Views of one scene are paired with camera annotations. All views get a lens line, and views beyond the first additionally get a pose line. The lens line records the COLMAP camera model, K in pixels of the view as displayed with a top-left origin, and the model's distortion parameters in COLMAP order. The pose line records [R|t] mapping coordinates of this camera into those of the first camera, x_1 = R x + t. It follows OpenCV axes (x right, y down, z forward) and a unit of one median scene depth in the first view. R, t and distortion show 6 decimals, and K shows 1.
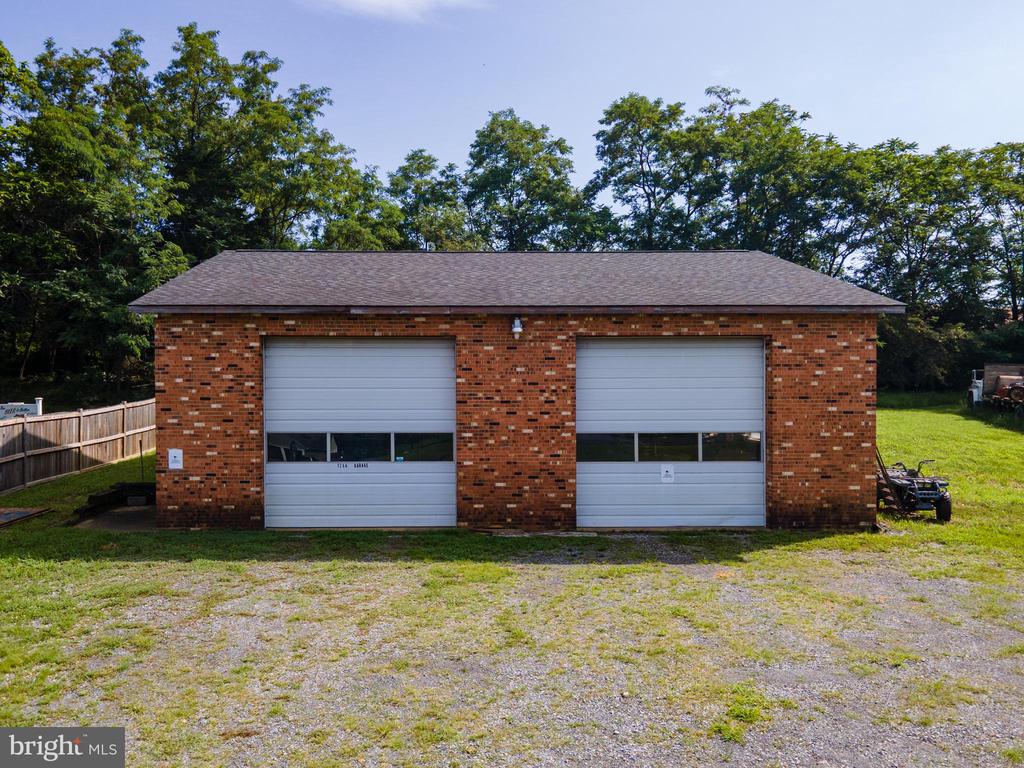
lens RADIAL K [[777.3, 0, 451.3], [0, 777.3, 388.4], [0, 0, 1]] dist [0.041155, 0.000383]
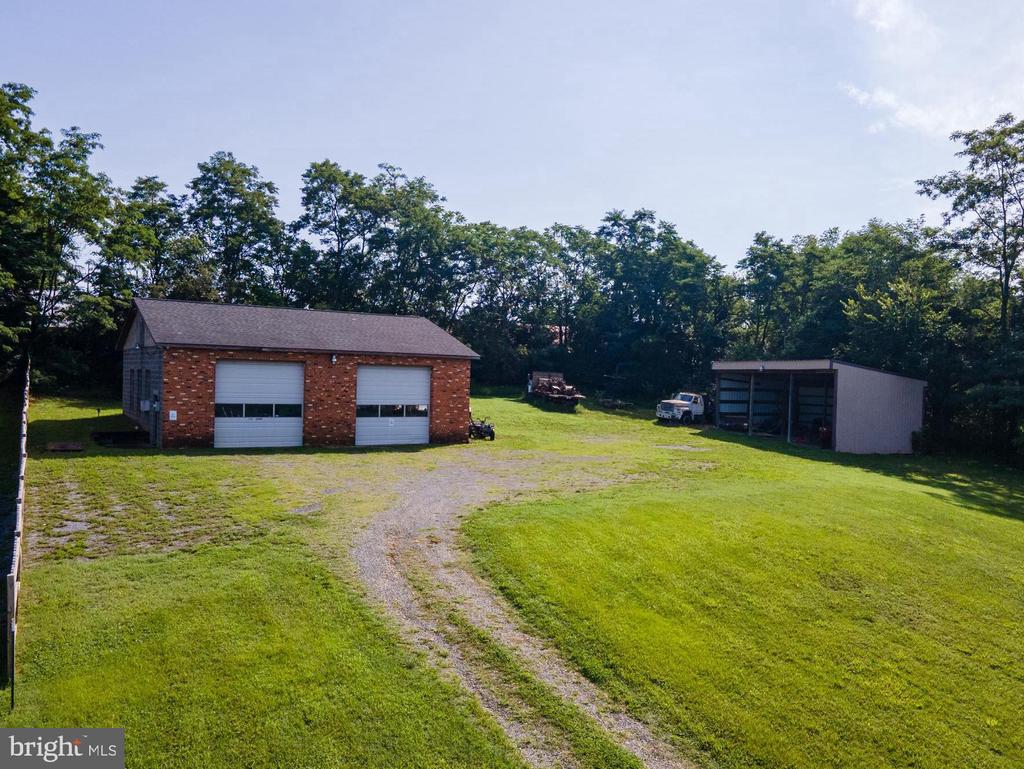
lens RADIAL K [[850.7, 0, 549.5], [0, 850.7, 389.2], [0, 0, 1]] dist [0.009637, 0.012163]
pose [[0.847662, 0.016607, 0.530276, -0.704819], [-0.027603, 0.999537, 0.012820, -0.037996], [-0.529818, -0.025505, 0.847728, -1.477689]]
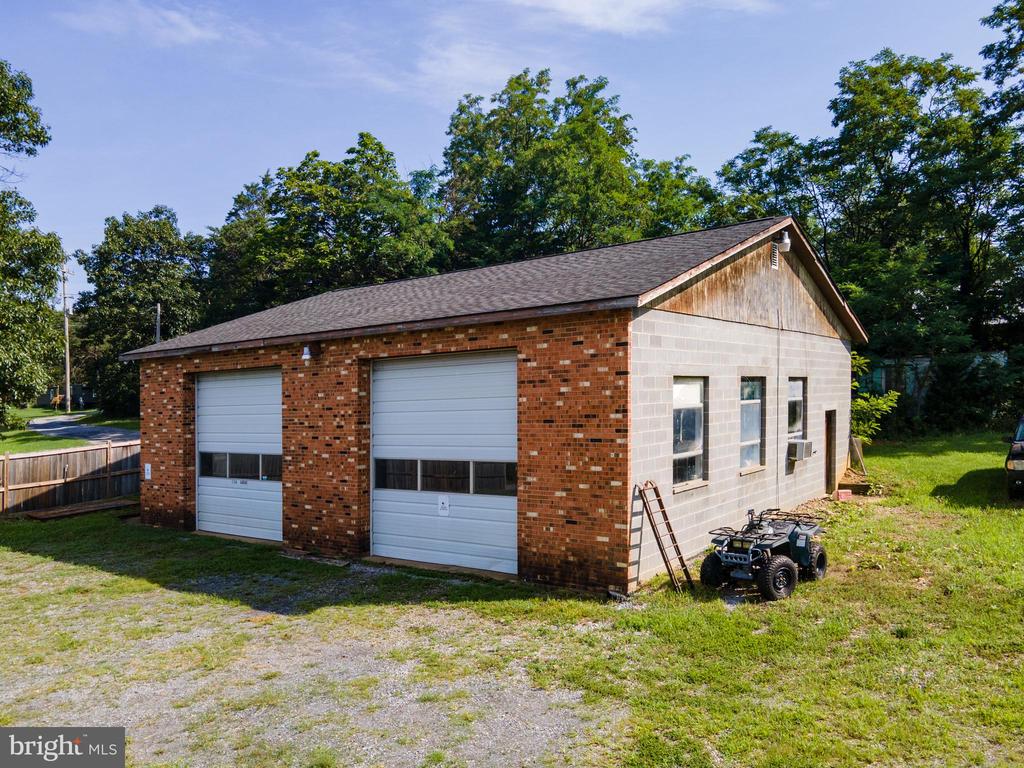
lens RADIAL K [[765.3, 0, 518.4], [0, 765.3, 385.0], [0, 0, 1]] dist [0.038759, 0.010989]
pose [[0.789293, -0.033009, -0.613129, 0.909217], [0.032817, 0.999395, -0.011559, -0.017427], [0.613139, -0.010997, 0.789898, 0.362251]]
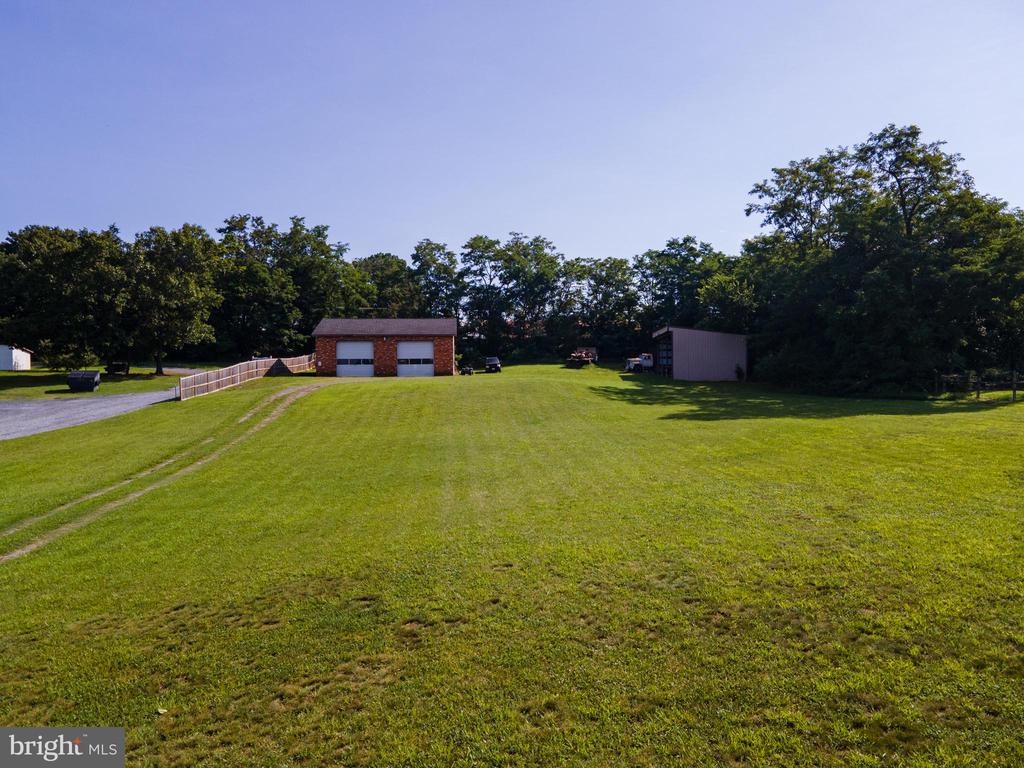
lens RADIAL K [[709.6, 0, 512.0], [0, 709.6, 384.0], [0, 0, 1]] dist [0.001042, 0.000228]
pose [[0.997858, -0.008695, 0.064844, 0.624188], [0.008028, 0.999912, 0.010541, 0.184543], [-0.064930, -0.009998, 0.997840, -3.830613]]
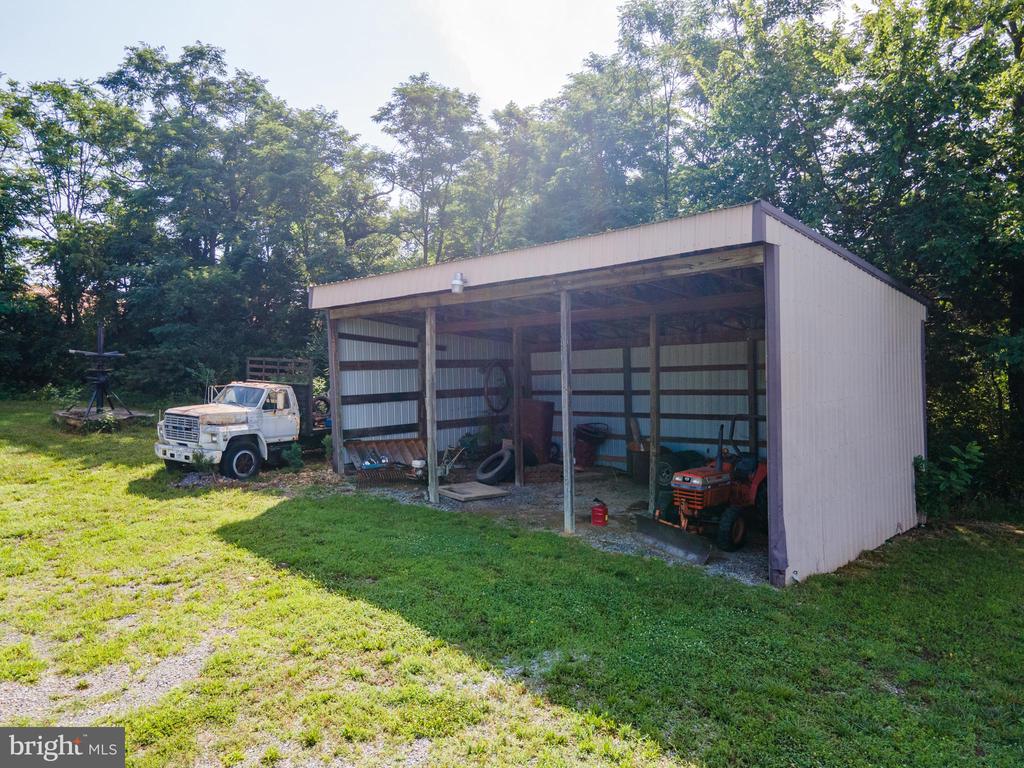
lens RADIAL K [[765.3, 0, 518.4], [0, 765.3, 385.0], [0, 0, 1]] dist [0.038759, 0.010989]
pose [[0.601409, -0.035034, 0.798173, 1.249595], [0.029552, 0.999330, 0.021596, 0.004577], [-0.798395, 0.010600, 0.602041, 0.477567]]
